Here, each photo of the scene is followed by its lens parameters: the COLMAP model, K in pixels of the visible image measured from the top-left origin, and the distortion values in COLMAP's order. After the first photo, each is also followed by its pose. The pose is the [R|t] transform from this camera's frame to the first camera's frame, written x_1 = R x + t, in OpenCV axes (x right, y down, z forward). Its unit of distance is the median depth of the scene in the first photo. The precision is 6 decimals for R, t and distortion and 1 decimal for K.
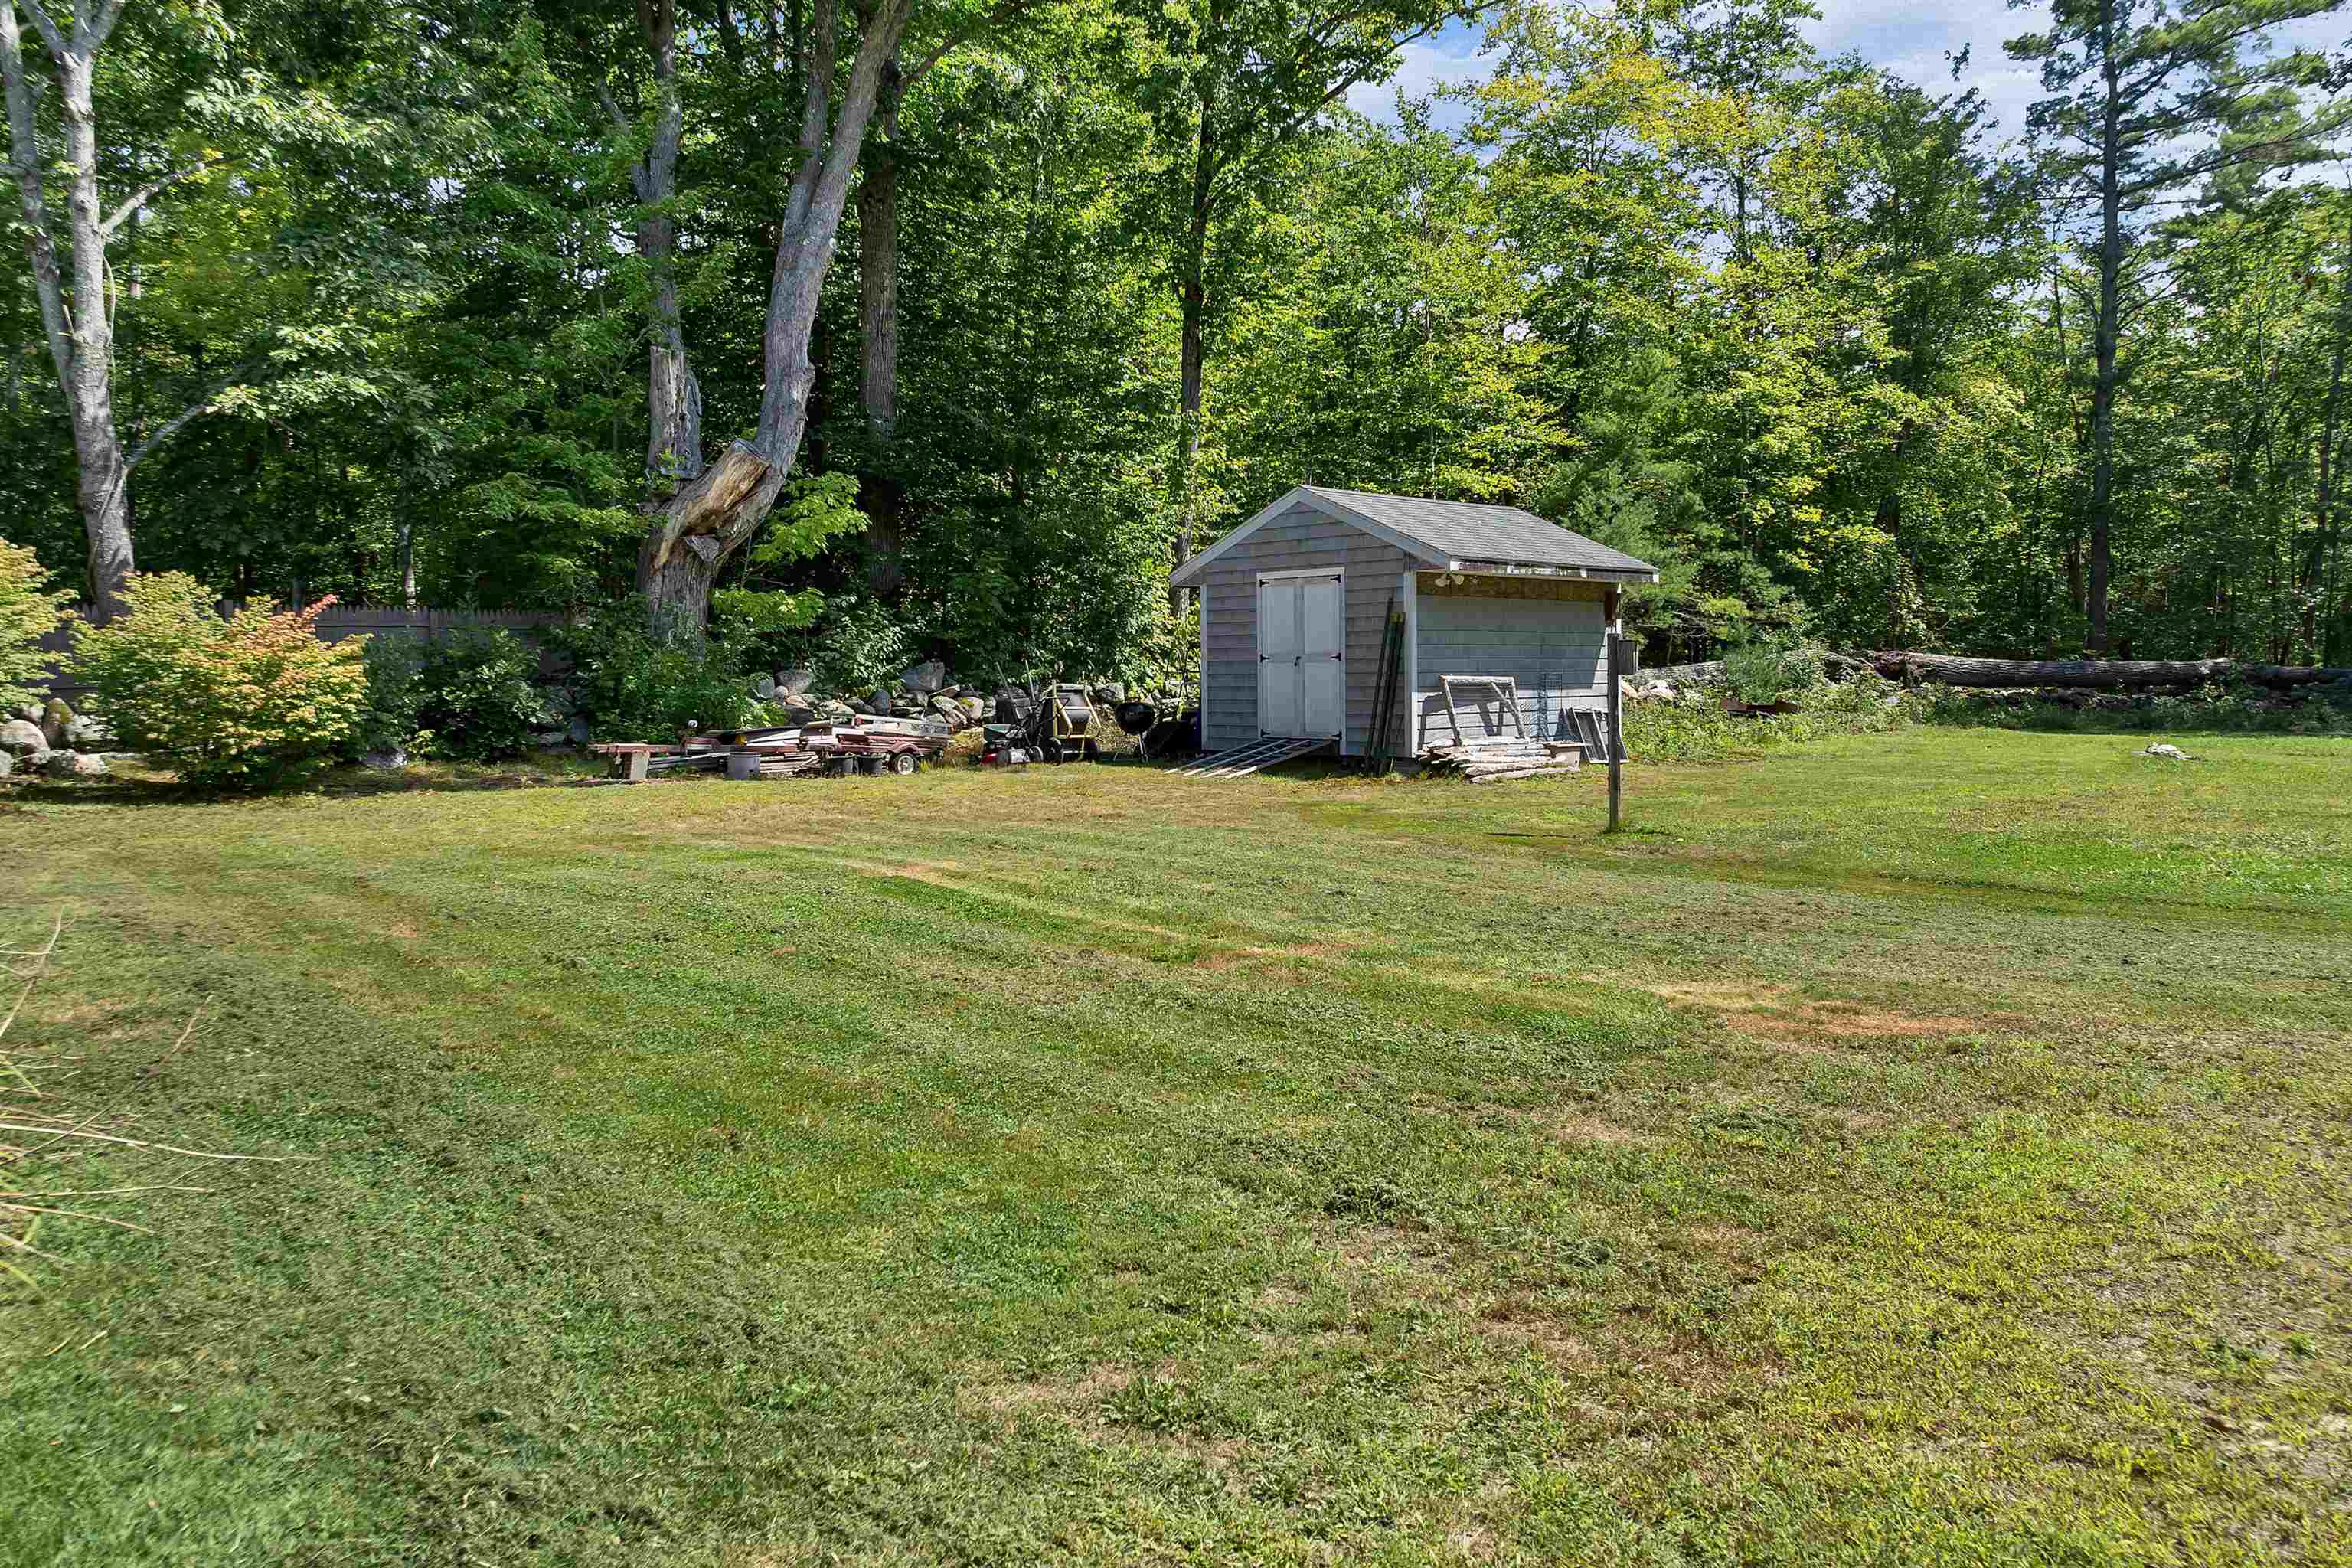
lens RADIAL K [[1681.9, 0, 1199.3], [0, 1681.9, 687.6], [0, 0, 1]] dist [-0.045323, 0.016981]
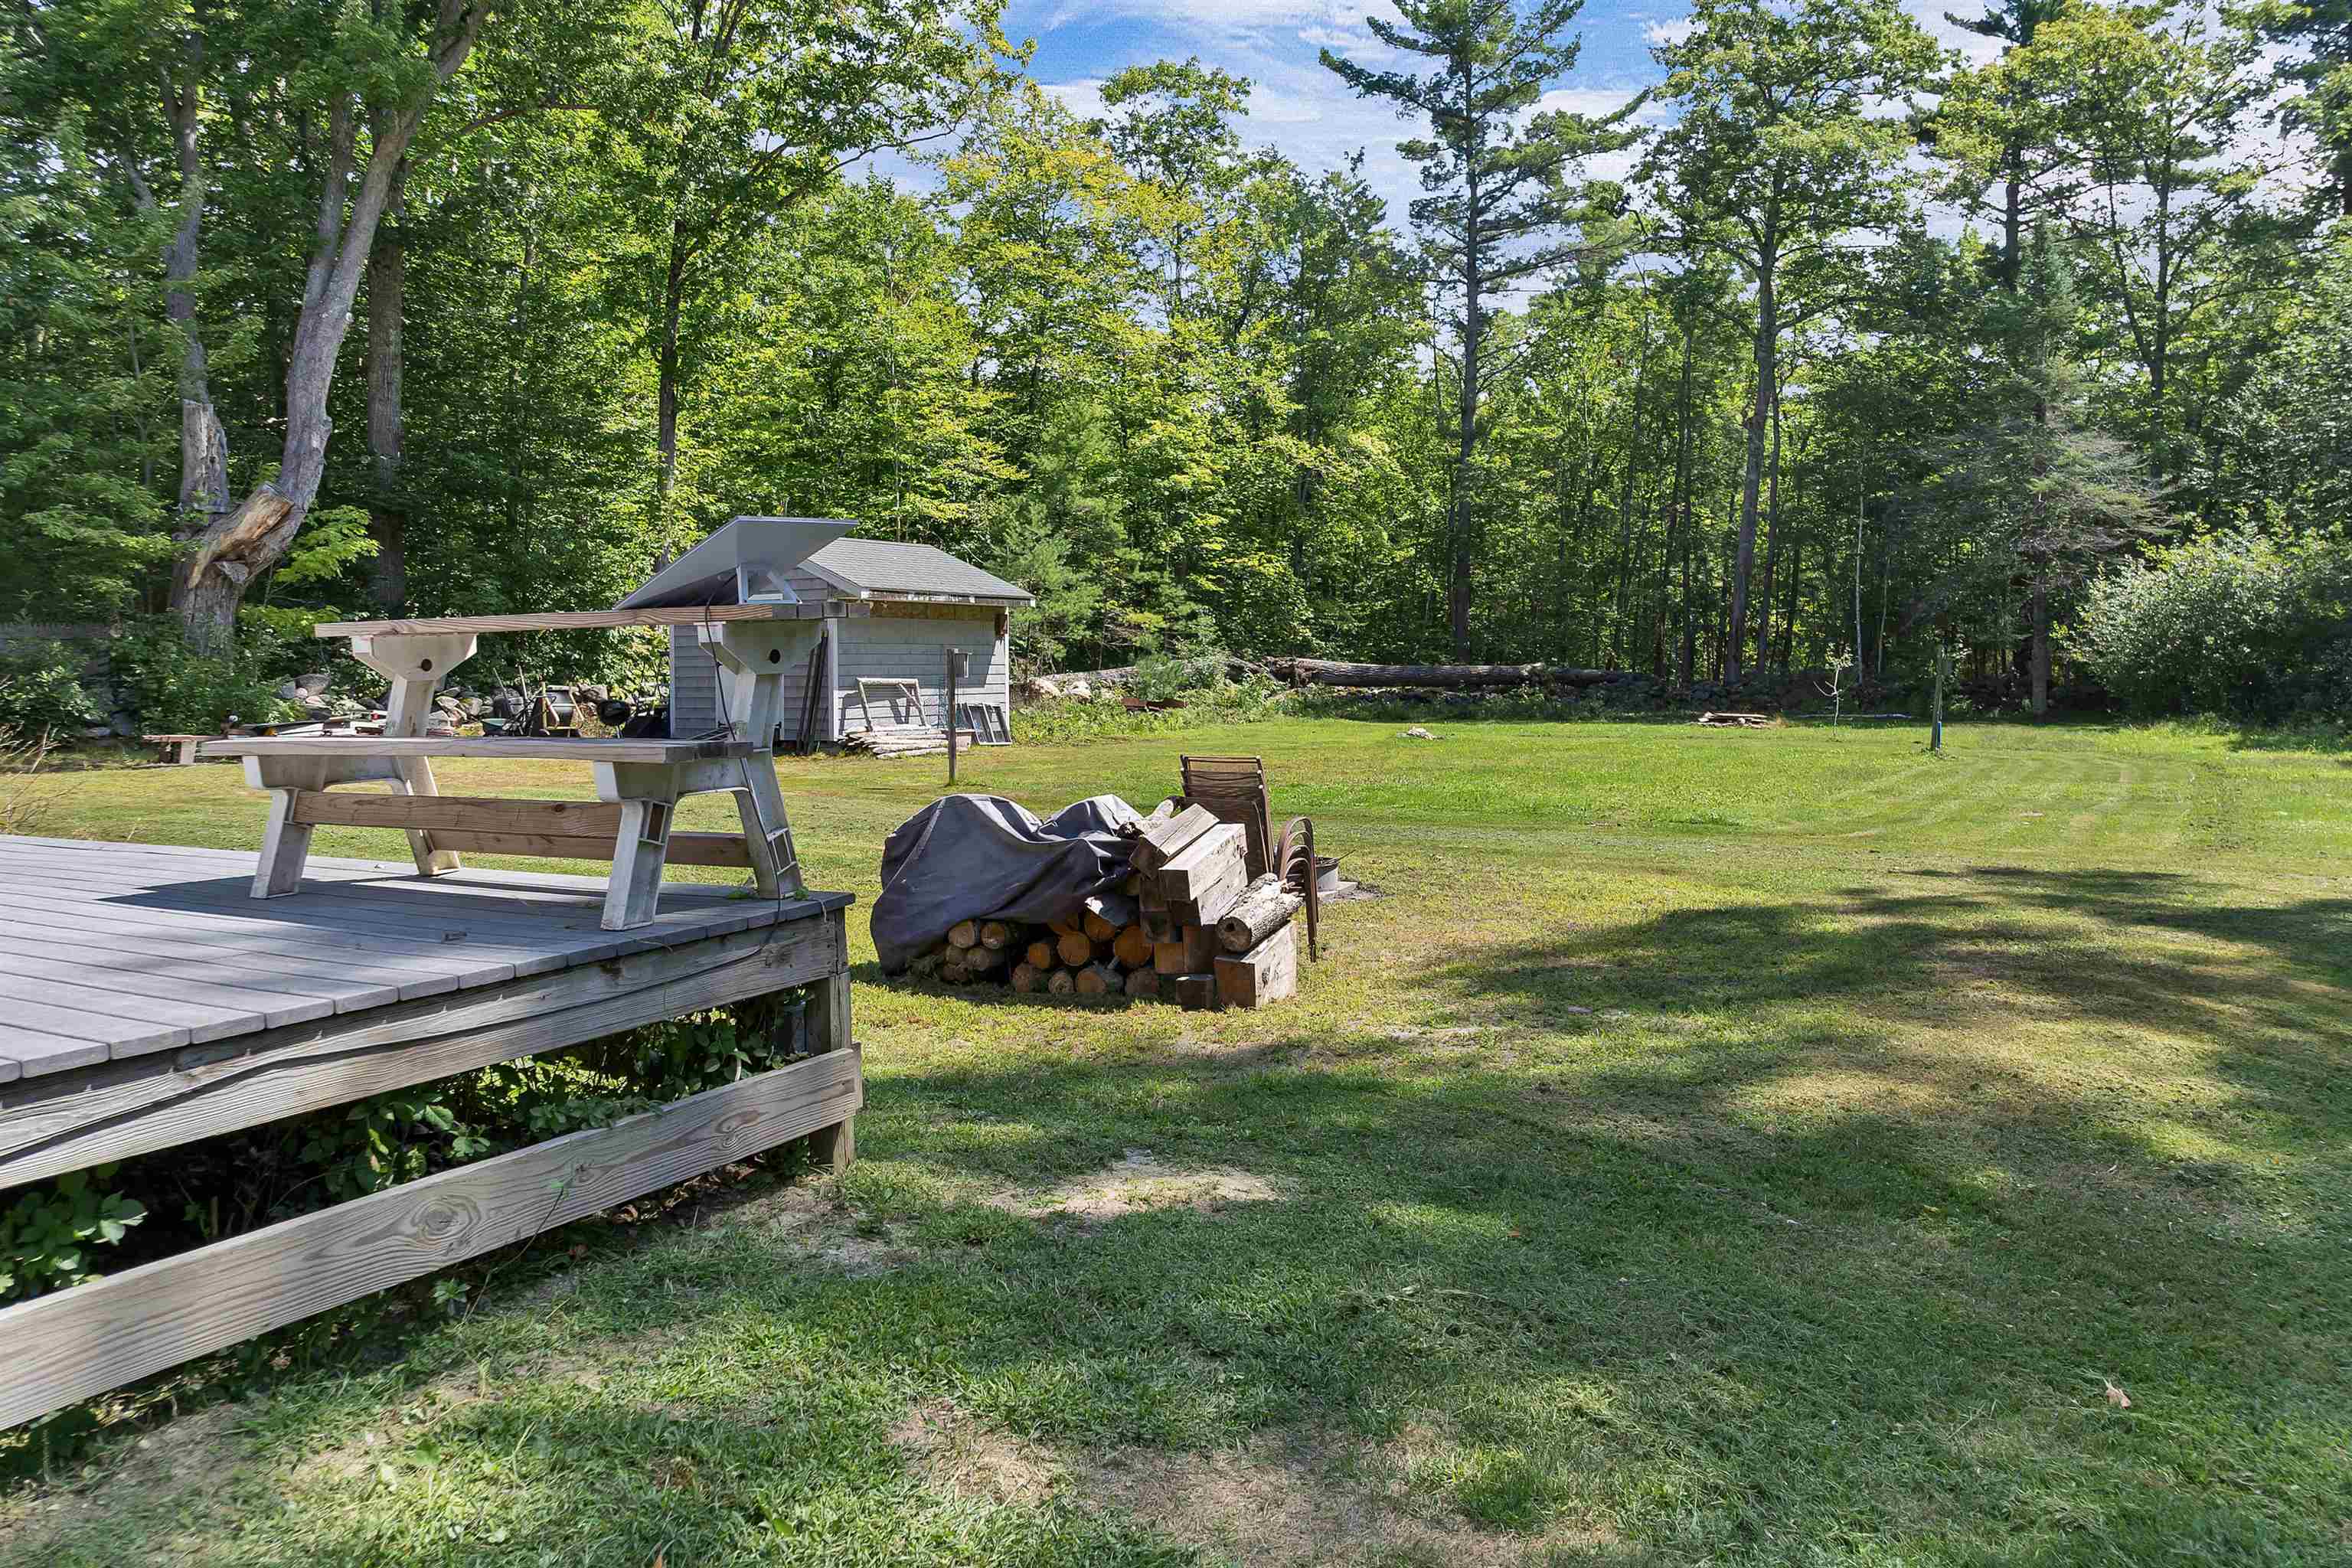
lens RADIAL K [[1681.9, 0, 1180.6], [0, 1681.9, 685.9], [0, 0, 1]] dist [-0.045323, 0.016981]
pose [[0.963007, -0.003473, 0.269453, 0.024799], [0.004504, 0.999985, -0.003210, 0.003278], [-0.269438, 0.004305, 0.963008, -0.228541]]
